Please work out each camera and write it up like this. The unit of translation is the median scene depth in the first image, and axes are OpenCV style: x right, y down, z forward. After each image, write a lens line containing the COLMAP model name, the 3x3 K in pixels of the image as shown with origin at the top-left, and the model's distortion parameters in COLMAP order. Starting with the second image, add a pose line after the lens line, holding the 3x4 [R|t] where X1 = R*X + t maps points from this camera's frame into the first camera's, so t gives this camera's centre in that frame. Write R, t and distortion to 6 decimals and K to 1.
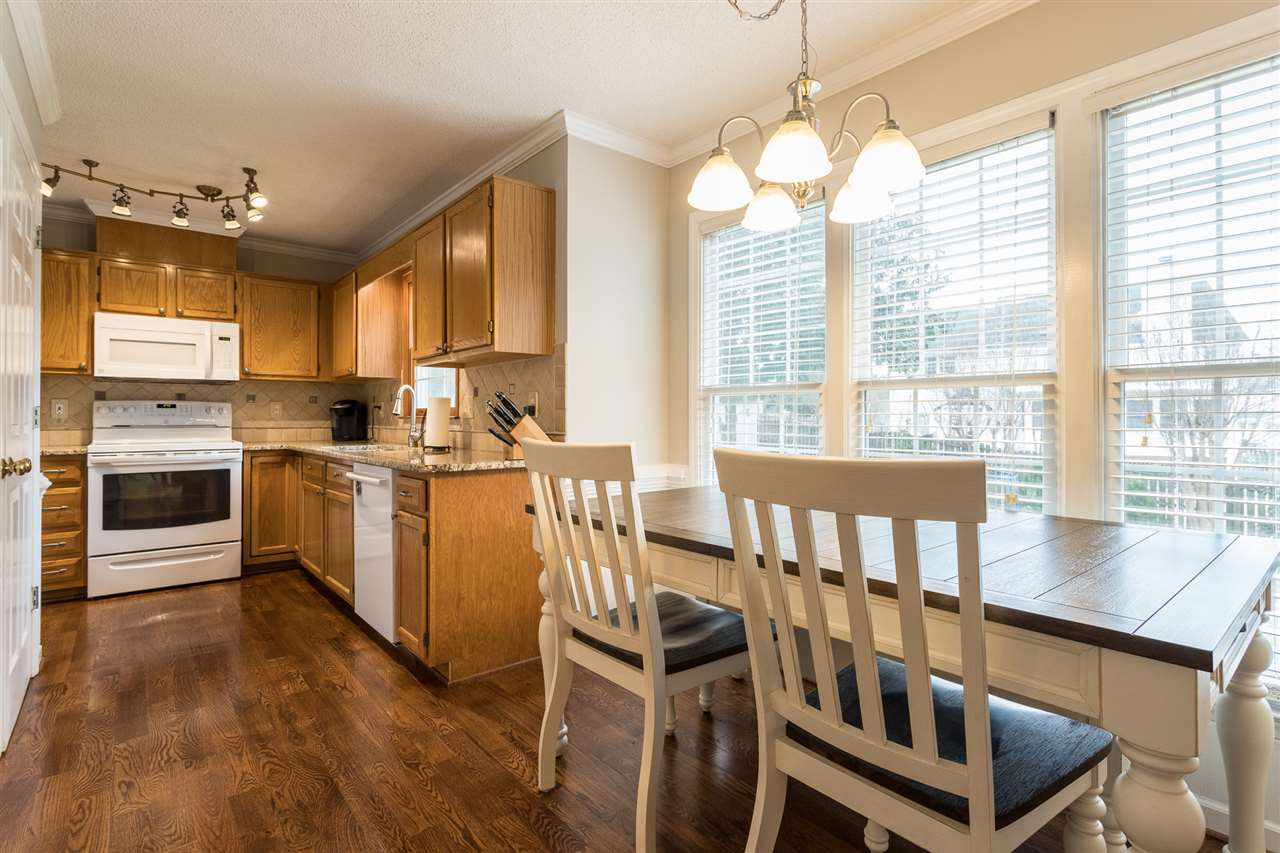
lens RADIAL K [[614.6, 0, 643.7], [0, 614.6, 419.6], [0, 0, 1]] dist [-0.000429, 0.000620]
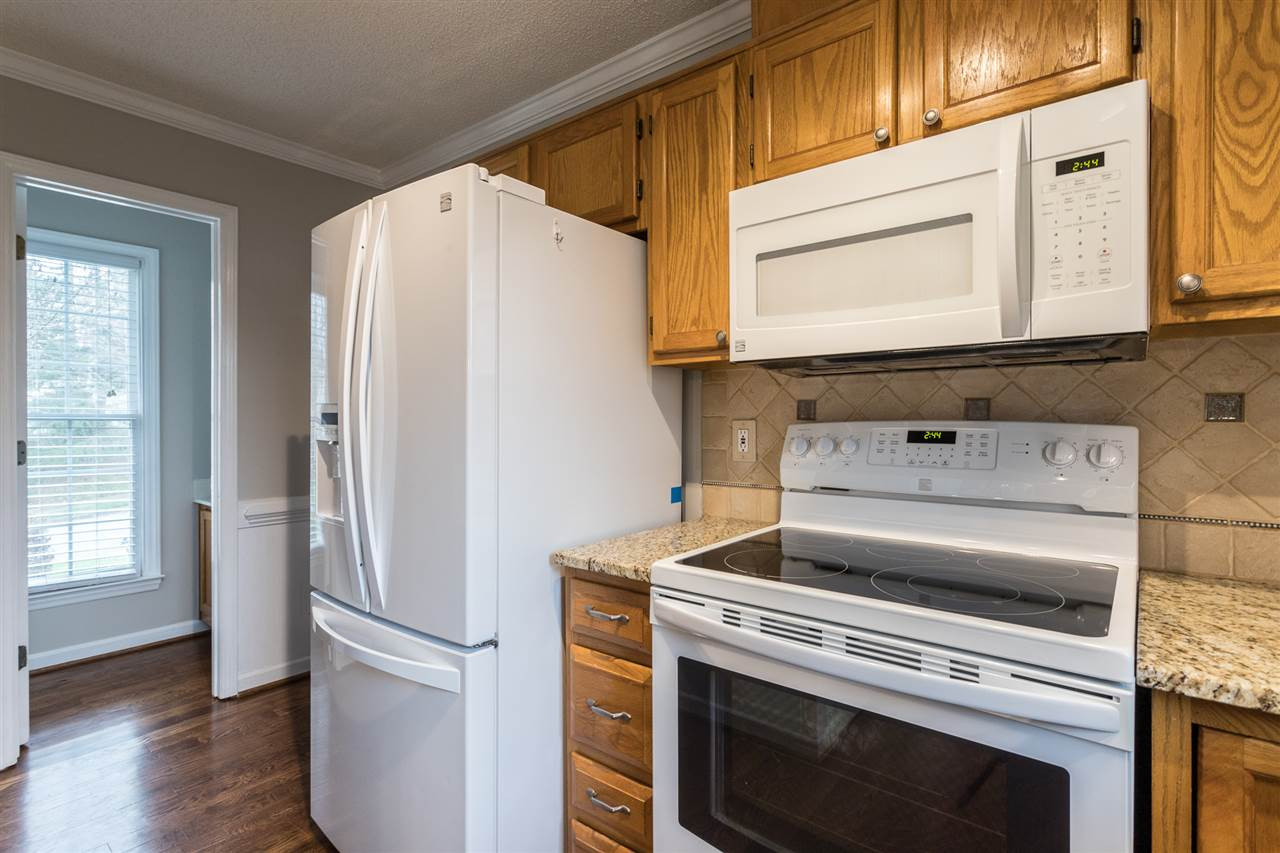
lens RADIAL K [[614.6, 0, 643.7], [0, 614.6, 419.6], [0, 0, 1]] dist [-0.000429, 0.000620]
pose [[0.193572, 0.000672, -0.981086, -0.494262], [-0.000187, 1.000000, 0.000648, -0.032916], [0.981086, 0.000058, 0.193572, 0.809979]]
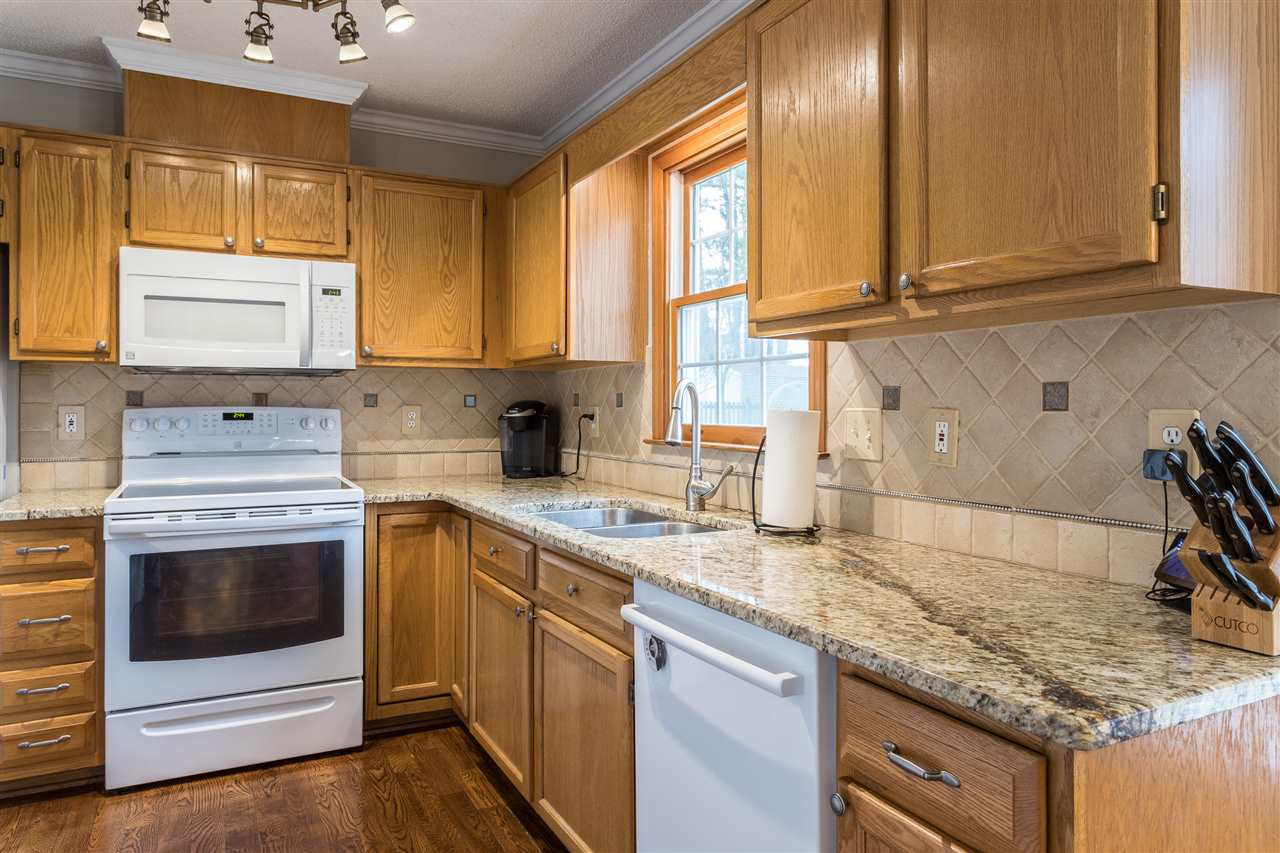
lens RADIAL K [[836.5, 0, 640.3], [0, 836.5, 416.5], [0, 0, 1]] dist [-0.002795, 0.003622]
pose [[0.975894, 0.005502, -0.218174, -0.267152], [-0.002927, 0.999922, 0.012125, -0.033353], [0.218224, -0.011194, 0.975835, 0.355681]]
